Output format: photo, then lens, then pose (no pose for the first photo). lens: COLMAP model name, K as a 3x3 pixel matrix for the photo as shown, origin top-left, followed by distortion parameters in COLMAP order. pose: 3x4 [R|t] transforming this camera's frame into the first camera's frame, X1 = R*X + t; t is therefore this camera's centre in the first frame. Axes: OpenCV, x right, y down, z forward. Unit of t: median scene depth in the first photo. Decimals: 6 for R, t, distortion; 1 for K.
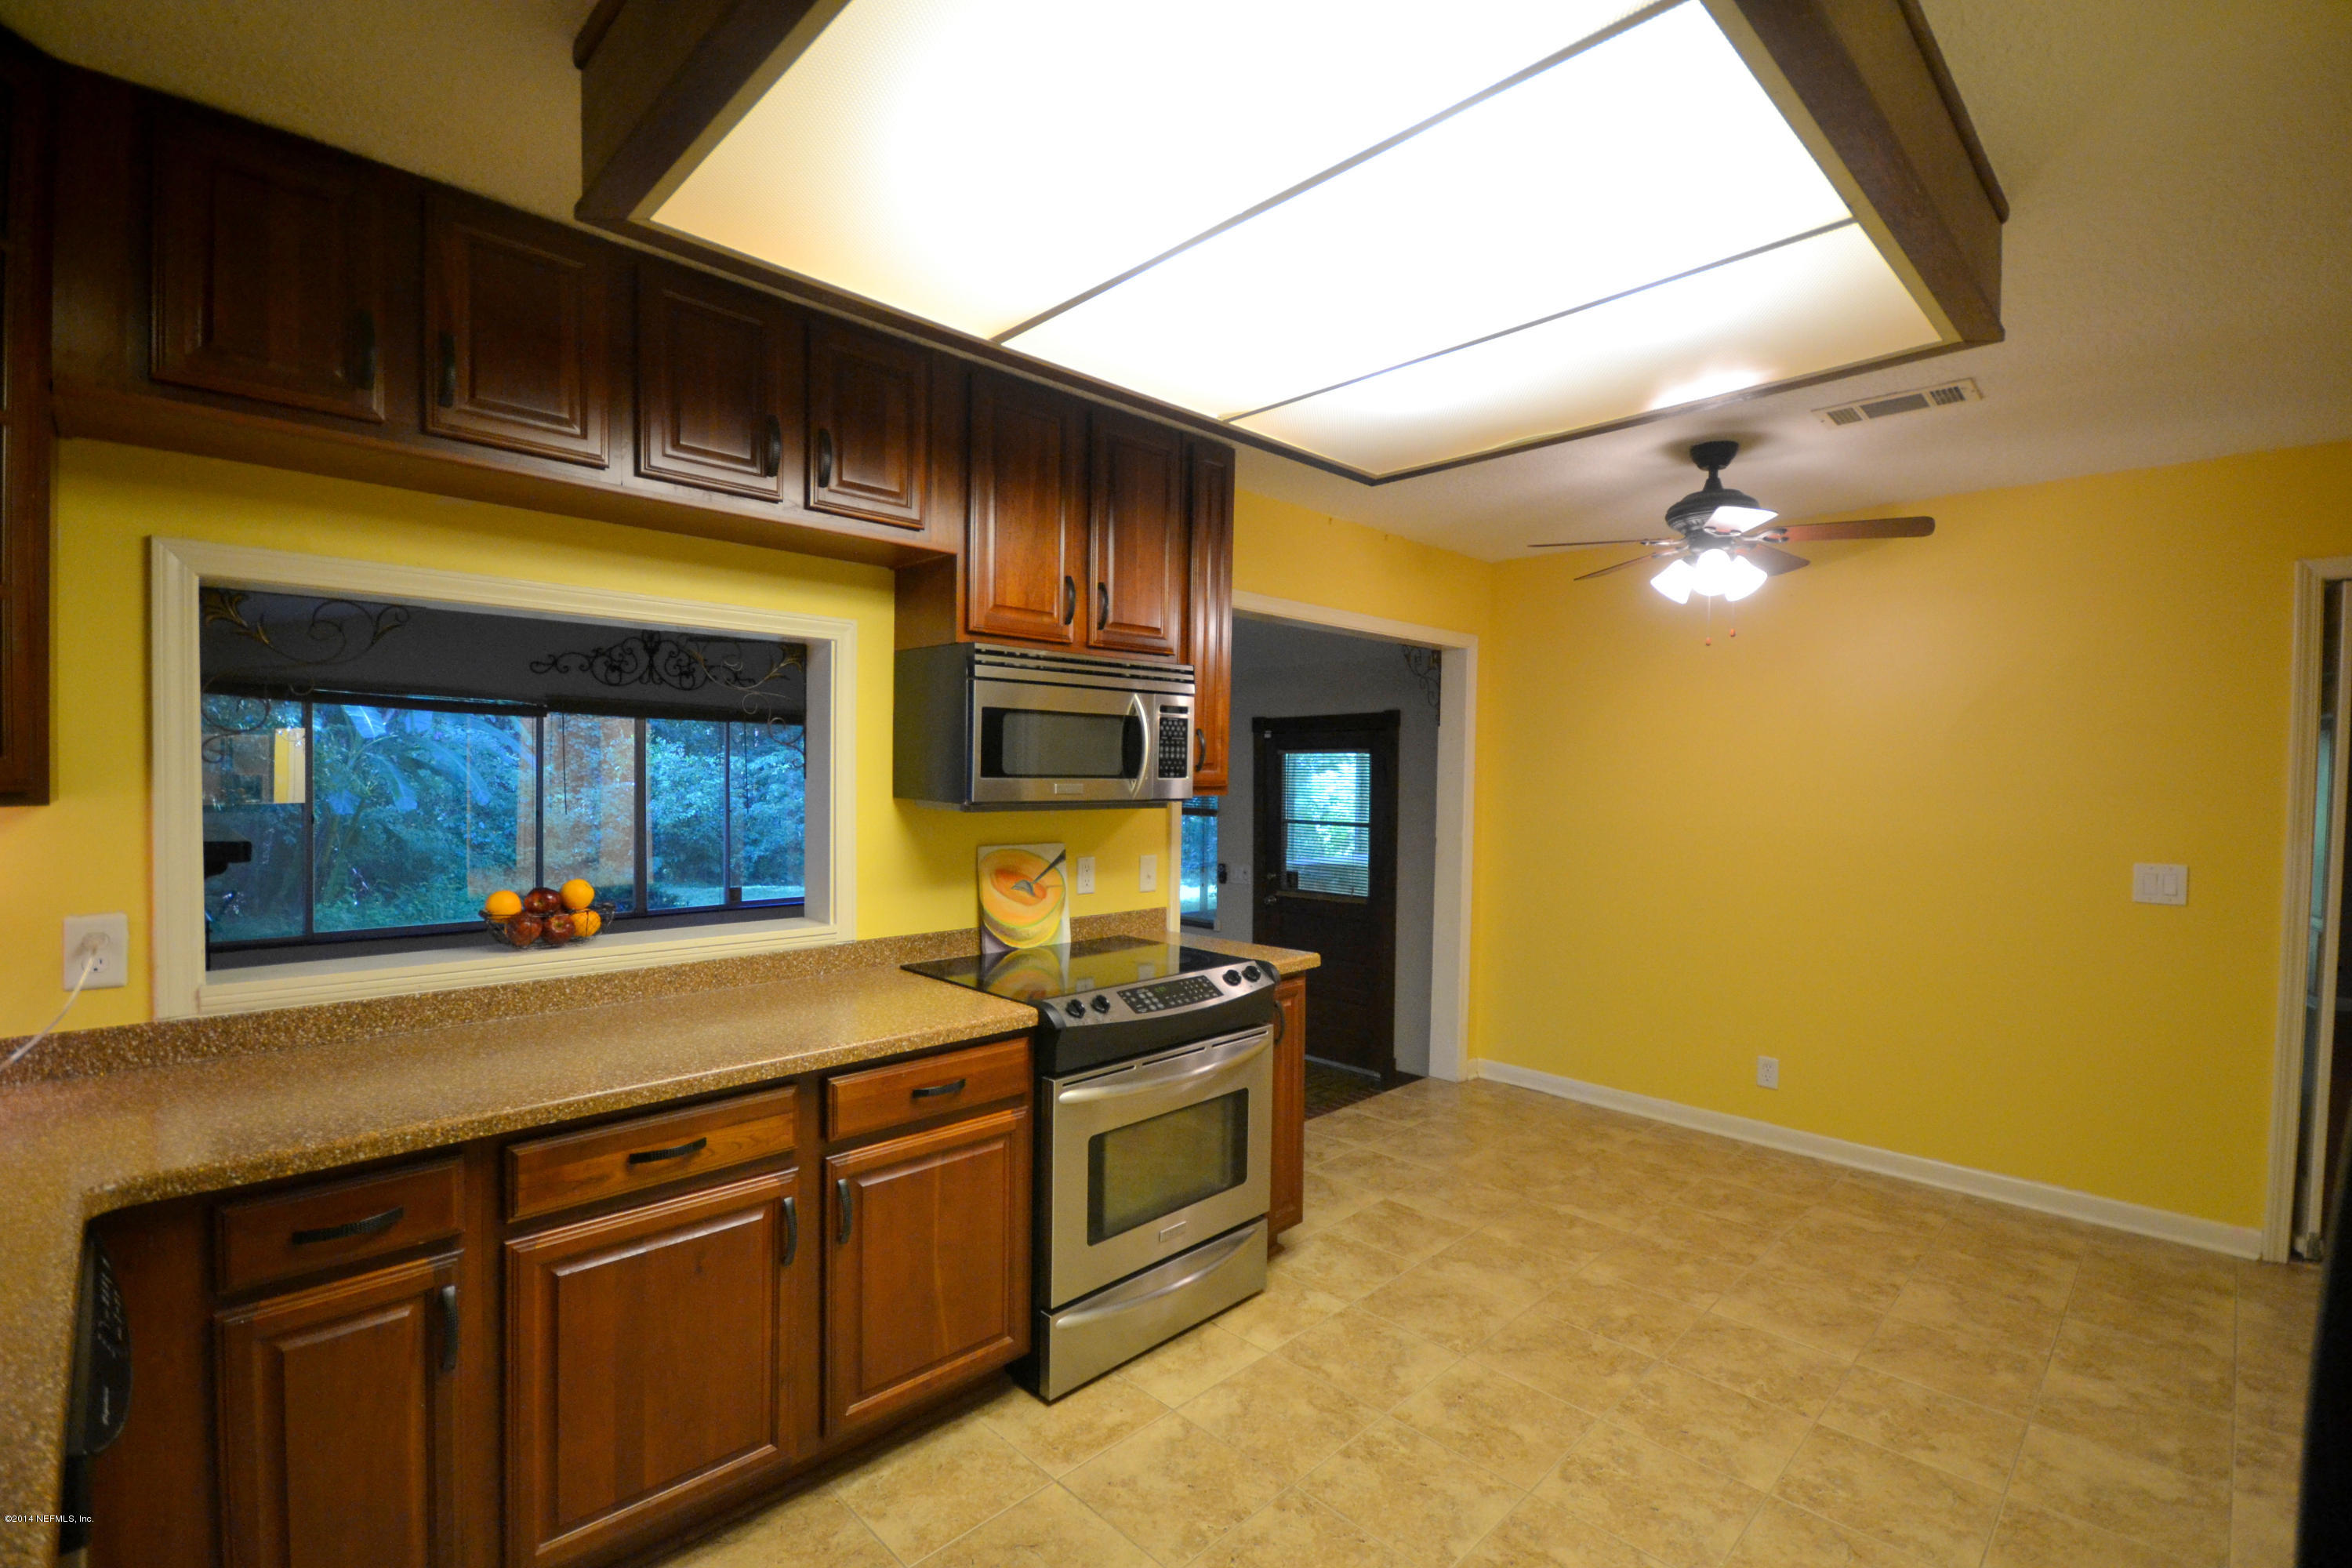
lens RADIAL K [[1048.4, 0, 1164.4], [0, 1048.4, 800.8], [0, 0, 1]] dist [0.002274, -0.005590]
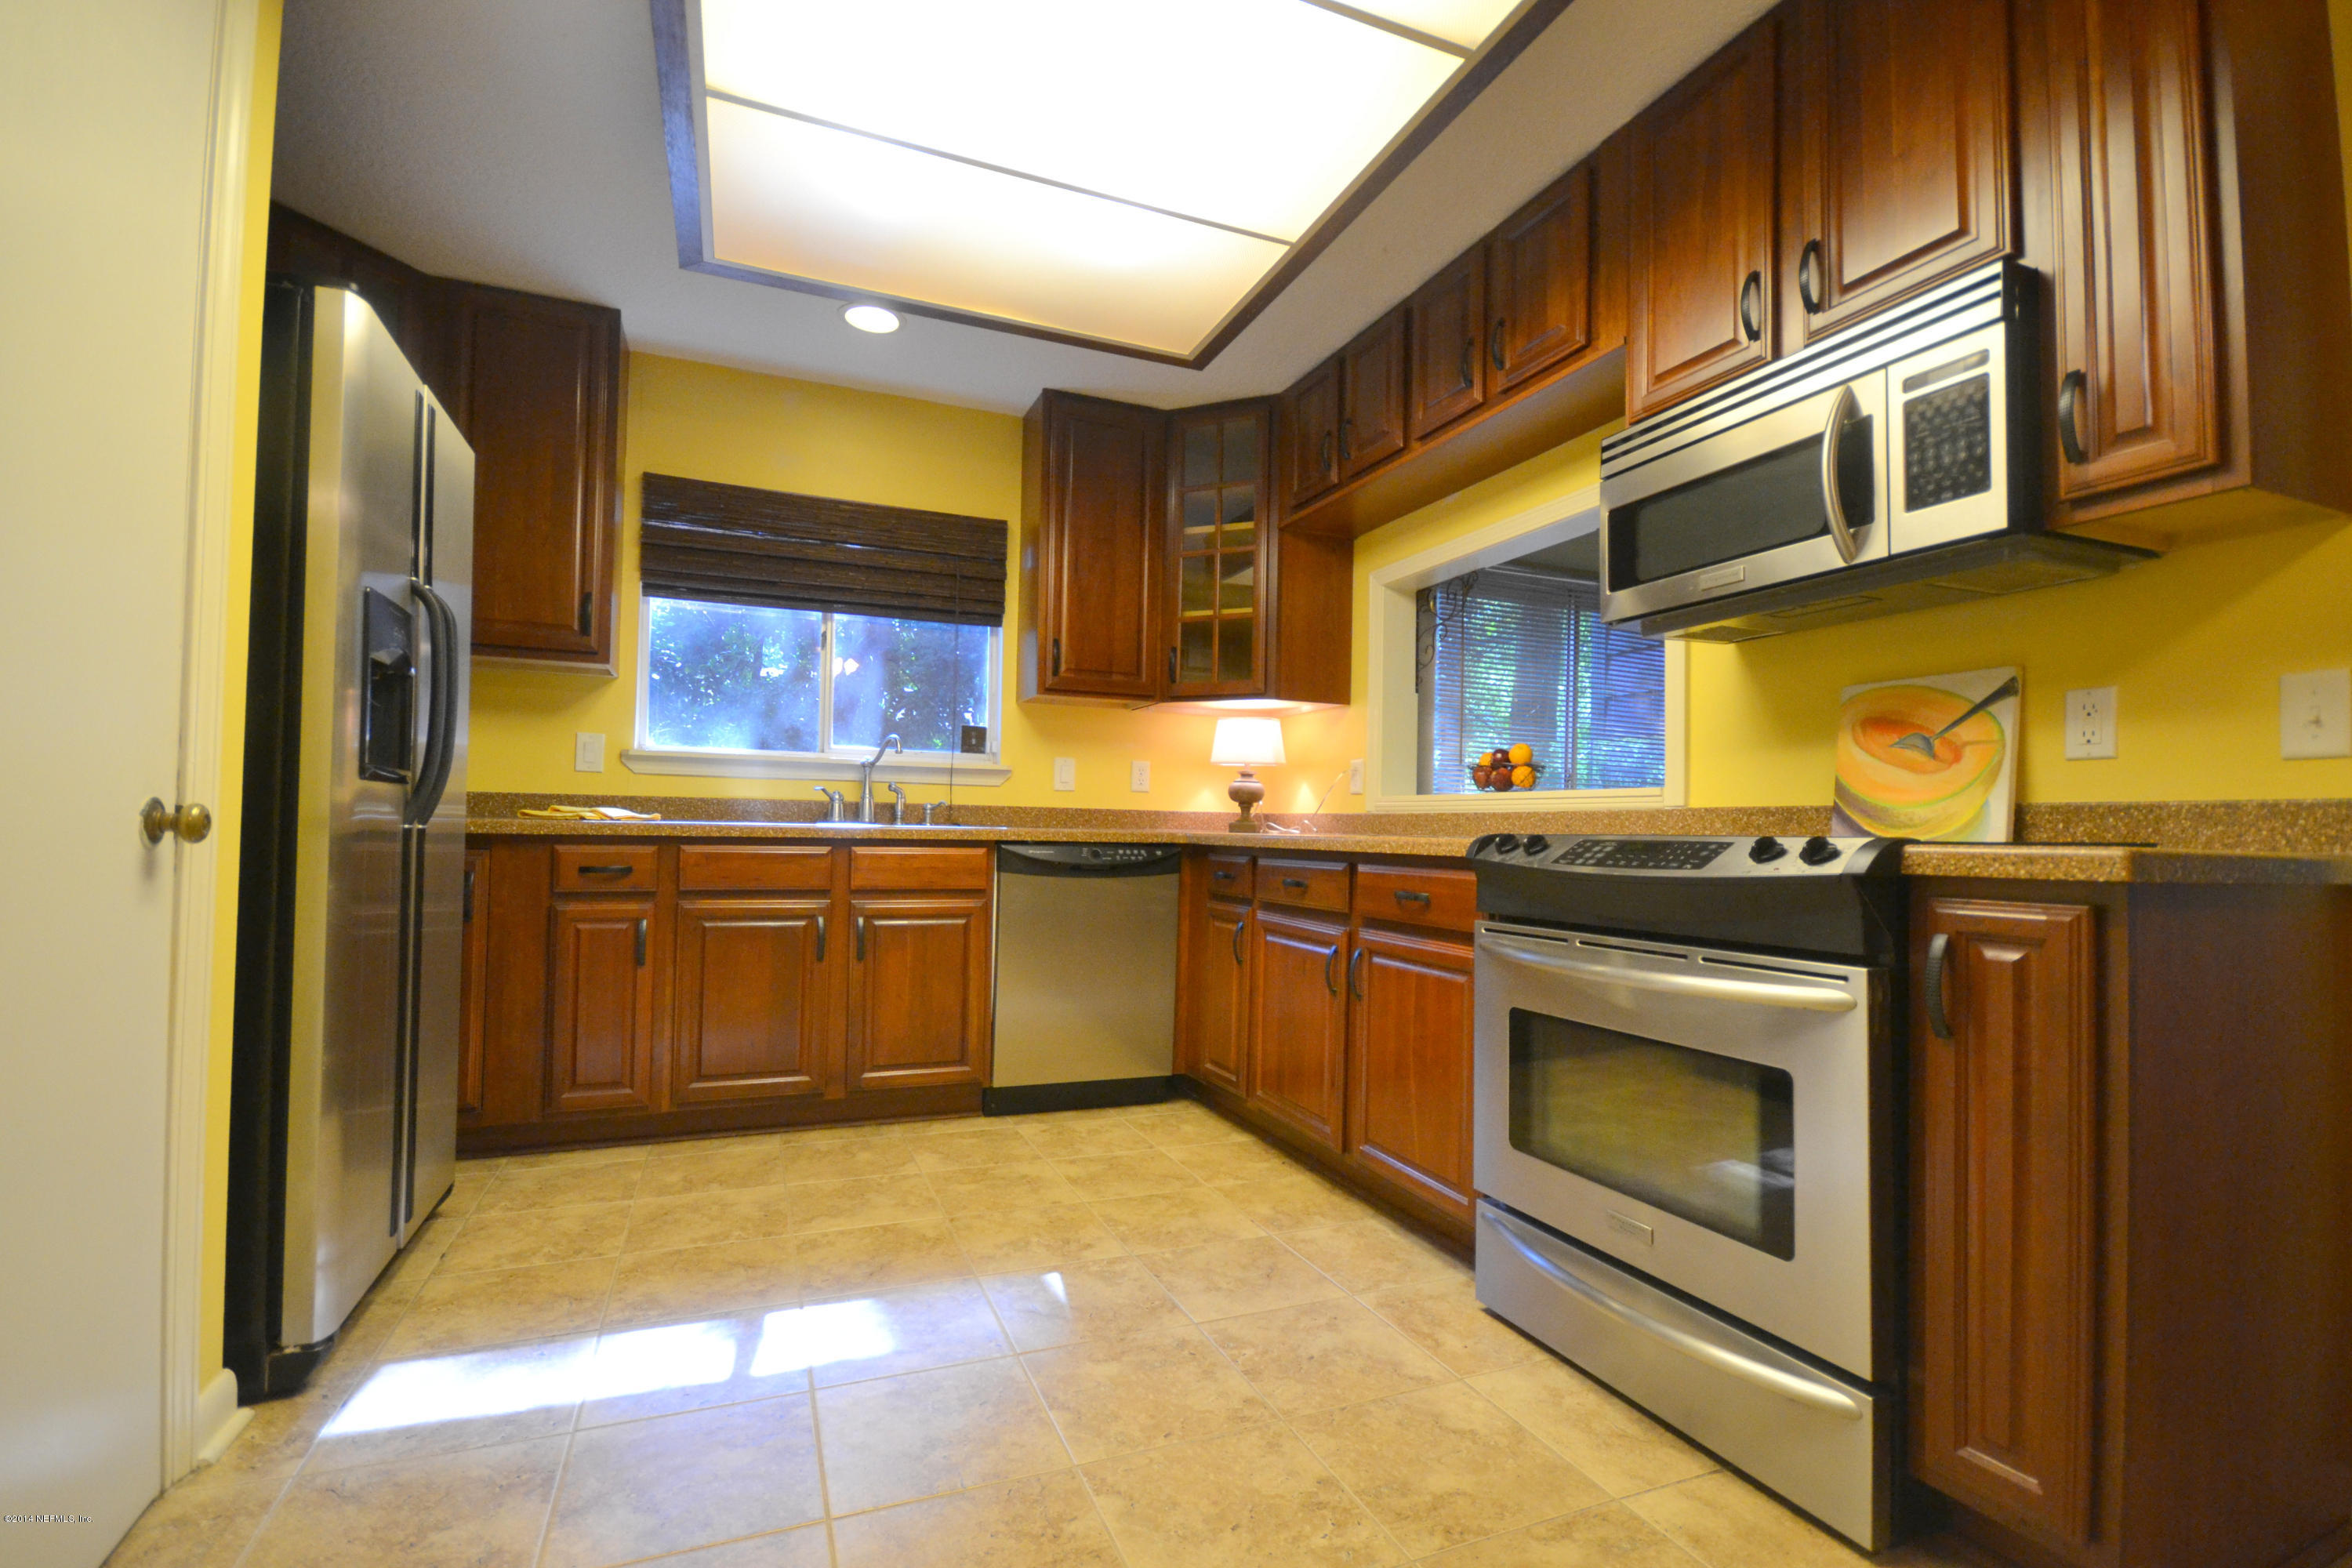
lens RADIAL K [[1048.4, 0, 1152.3], [0, 1048.4, 798.4], [0, 0, 1]] dist [0.002274, -0.005590]
pose [[-0.393539, -0.043646, -0.918271, 0.767782], [-0.046503, 0.998539, -0.027532, 0.190439], [0.918131, 0.031868, -0.394994, 1.037193]]
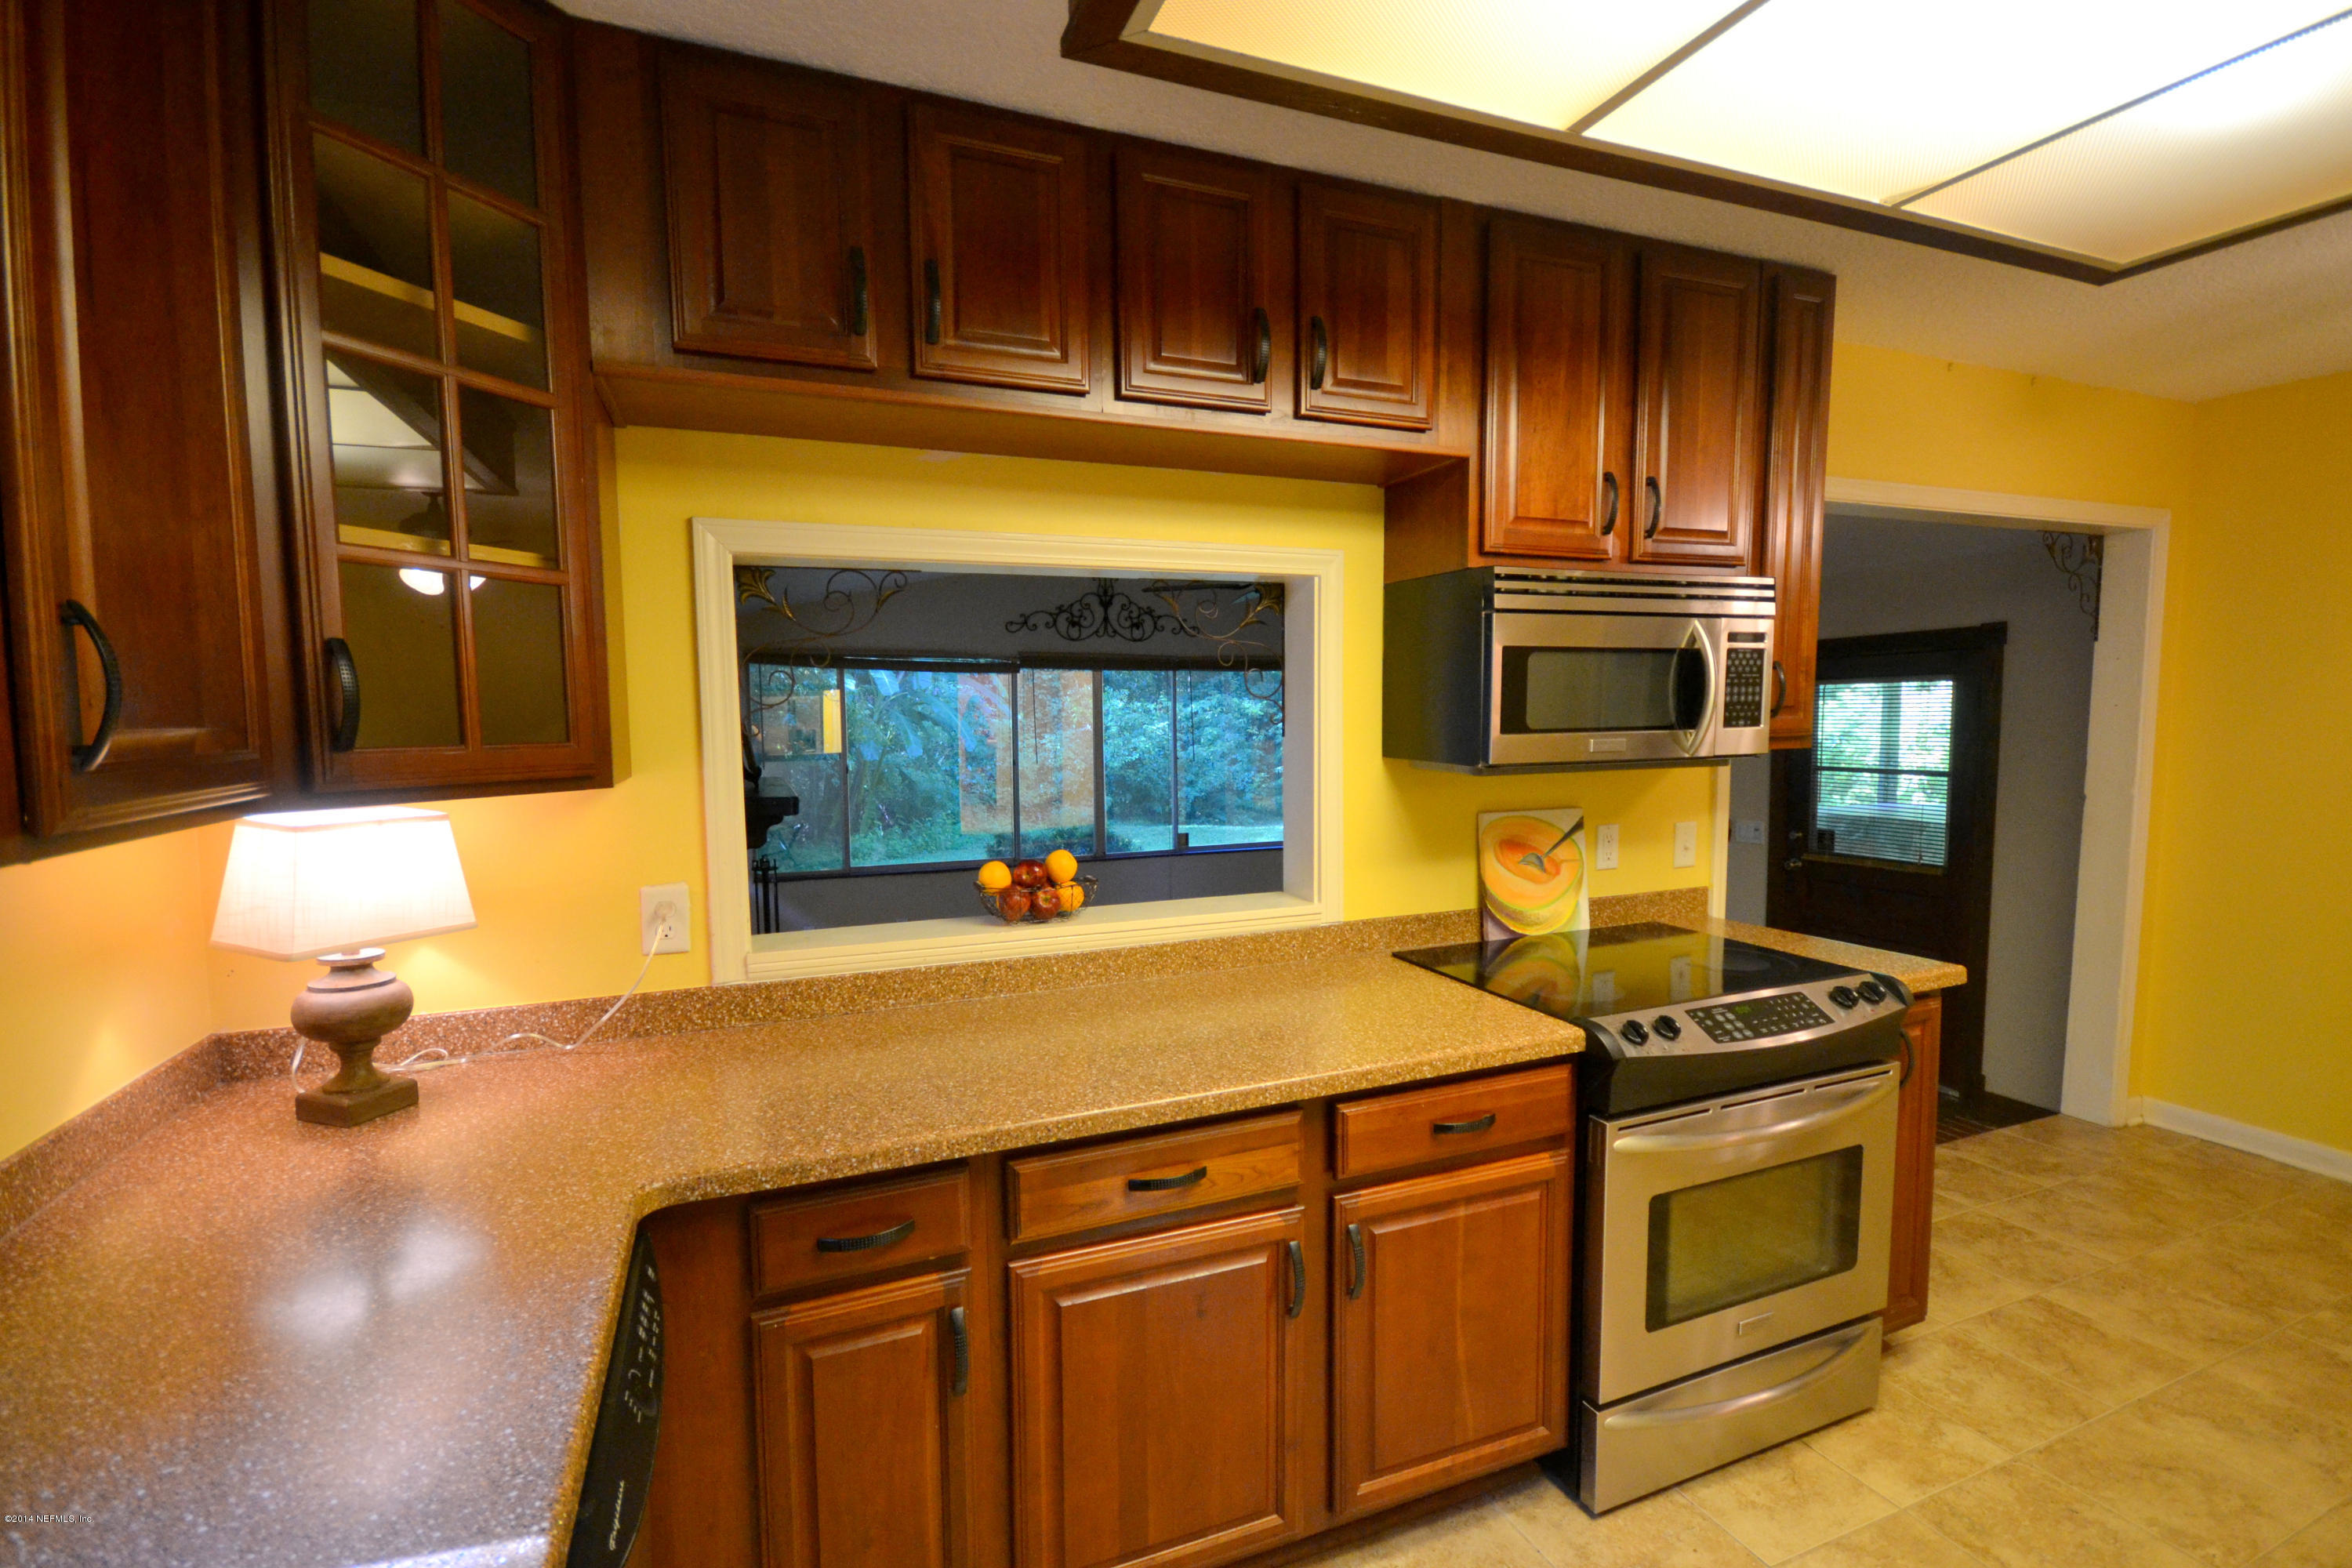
lens RADIAL K [[1048.4, 0, 1158.9], [0, 1048.4, 798.8], [0, 0, 1]] dist [0.002274, -0.005590]
pose [[0.921396, 0.009098, -0.388519, -0.105898], [0.012904, 0.998458, 0.053984, -0.020108], [0.388412, -0.054754, 0.919858, 0.156369]]
